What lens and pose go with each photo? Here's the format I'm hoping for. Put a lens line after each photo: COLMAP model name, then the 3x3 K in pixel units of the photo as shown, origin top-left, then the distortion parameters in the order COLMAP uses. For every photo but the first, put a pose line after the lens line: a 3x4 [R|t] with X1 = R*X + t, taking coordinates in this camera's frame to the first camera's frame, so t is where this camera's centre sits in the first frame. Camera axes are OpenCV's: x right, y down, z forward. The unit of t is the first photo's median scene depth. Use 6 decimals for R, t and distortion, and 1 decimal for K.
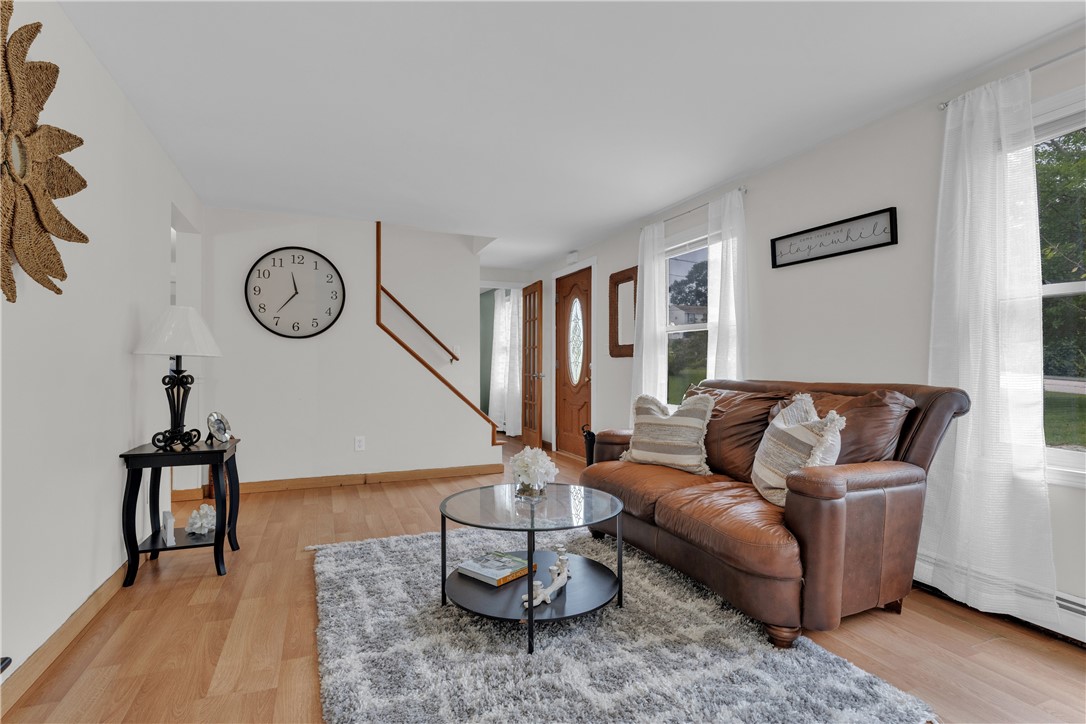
lens RADIAL K [[538.9, 0, 543.0], [0, 538.9, 362.0], [0, 0, 1]] dist [0.000445, 0.000396]
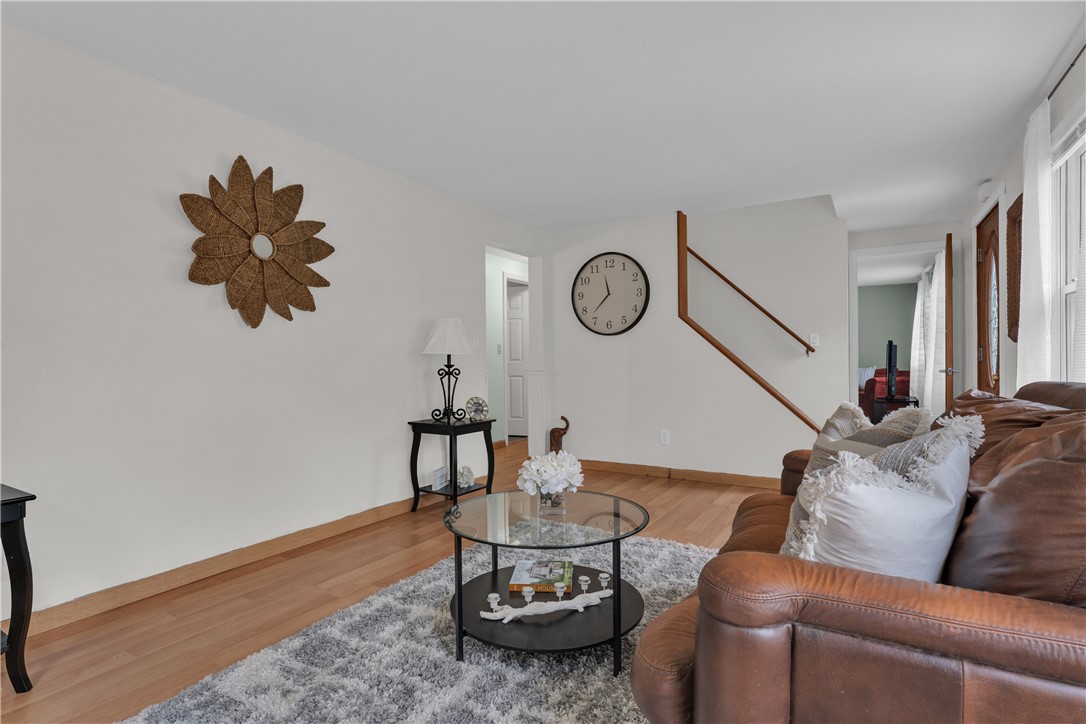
lens RADIAL K [[538.9, 0, 543.0], [0, 538.9, 362.0], [0, 0, 1]] dist [0.000445, 0.000396]
pose [[0.590550, -0.005260, -0.806984, 0.557671], [0.015100, 0.999876, 0.004533, 0.005398], [0.806860, -0.014862, 0.590556, 0.376308]]
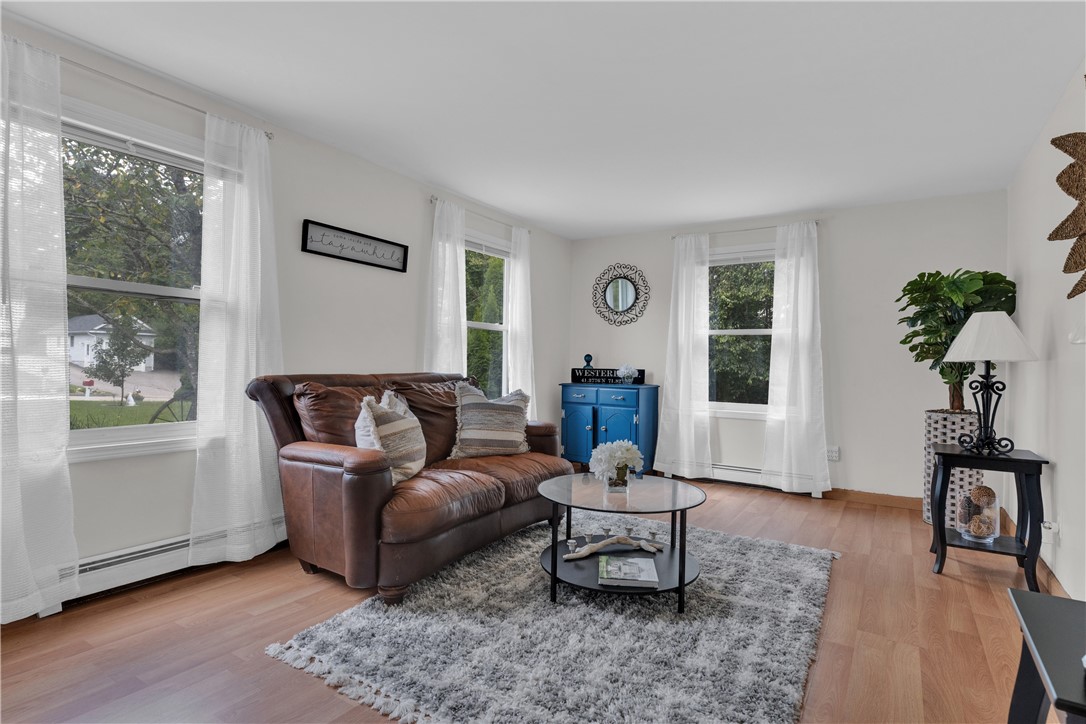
lens RADIAL K [[555.7, 0, 543.0], [0, 555.7, 362.0], [0, 0, 1]] dist [-0.002002, -0.000489]
pose [[-0.573050, -0.010324, 0.819456, -0.679017], [-0.024002, 0.999703, -0.004190, 0.008757], [-0.819169, -0.022070, -0.573127, 1.418896]]
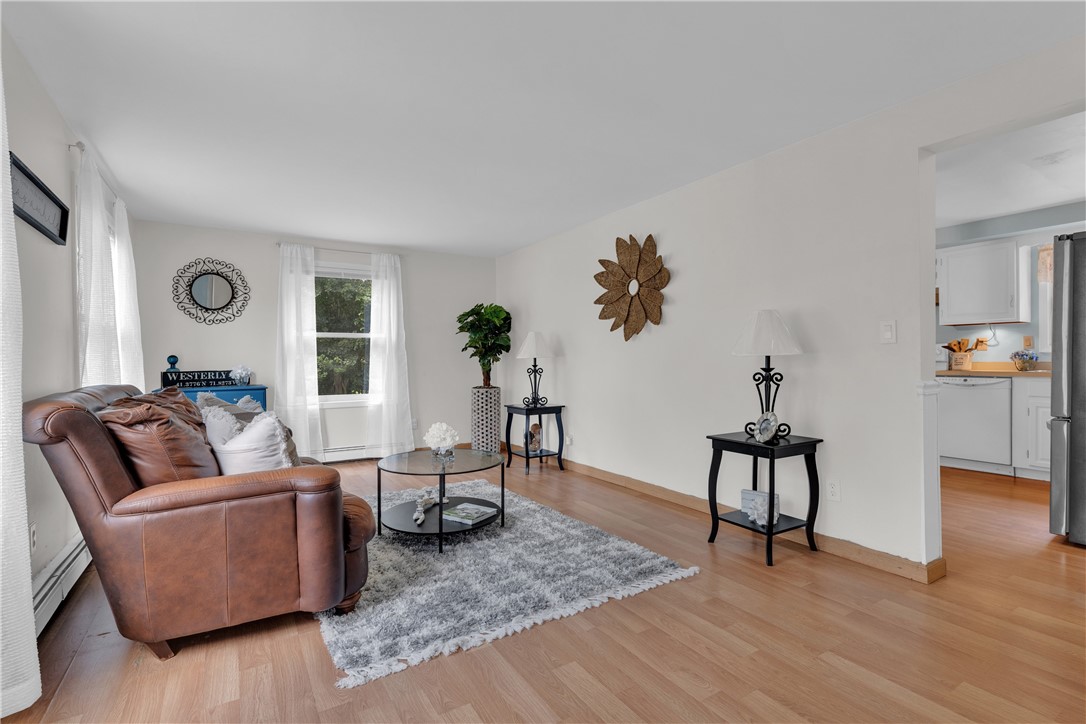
lens RADIAL K [[507.9, 0, 543.0], [0, 507.9, 362.0], [0, 0, 1]] dist [-0.000366, 0.000144]
pose [[-0.986449, 0.006448, -0.163940, -0.052430], [0.006673, 0.999977, -0.000821, -0.000161], [0.163931, -0.001904, -0.986470, 1.911325]]
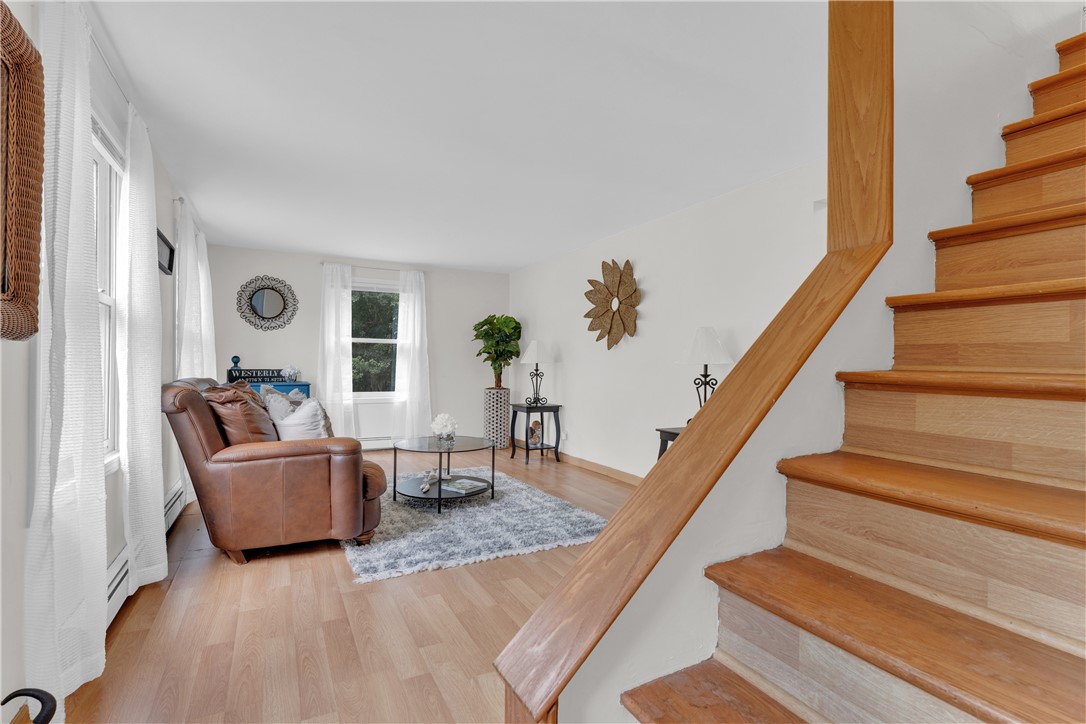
lens RADIAL K [[514.2, 0, 543.0], [0, 514.2, 362.0], [0, 0, 1]] dist [0.002726, 0.000177]
pose [[-0.995537, -0.011656, -0.093650, -0.146640], [-0.010661, 0.999881, -0.011115, 0.002031], [0.093768, -0.010067, -0.995543, 2.203870]]
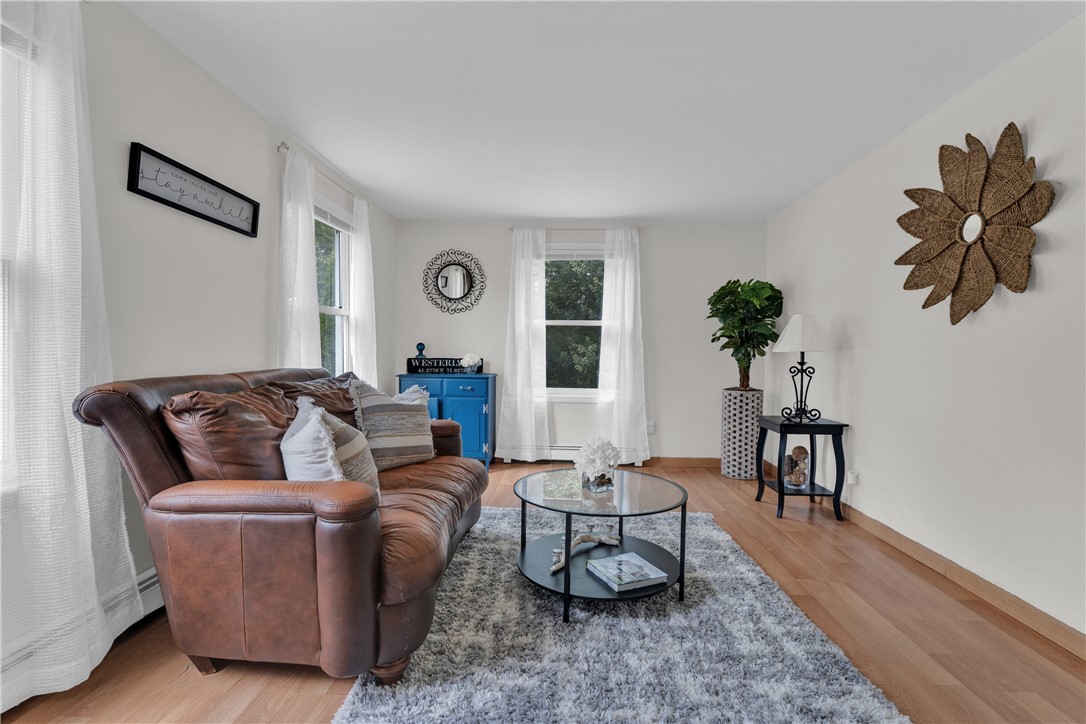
lens RADIAL K [[522.2, 0, 543.0], [0, 522.2, 362.0], [0, 0, 1]] dist [-0.000685, -0.000281]
pose [[-0.906824, -0.022100, 0.420930, -0.276777], [-0.017072, 0.999731, 0.015710, -0.000542], [-0.421164, 0.007060, -0.906957, 1.575286]]
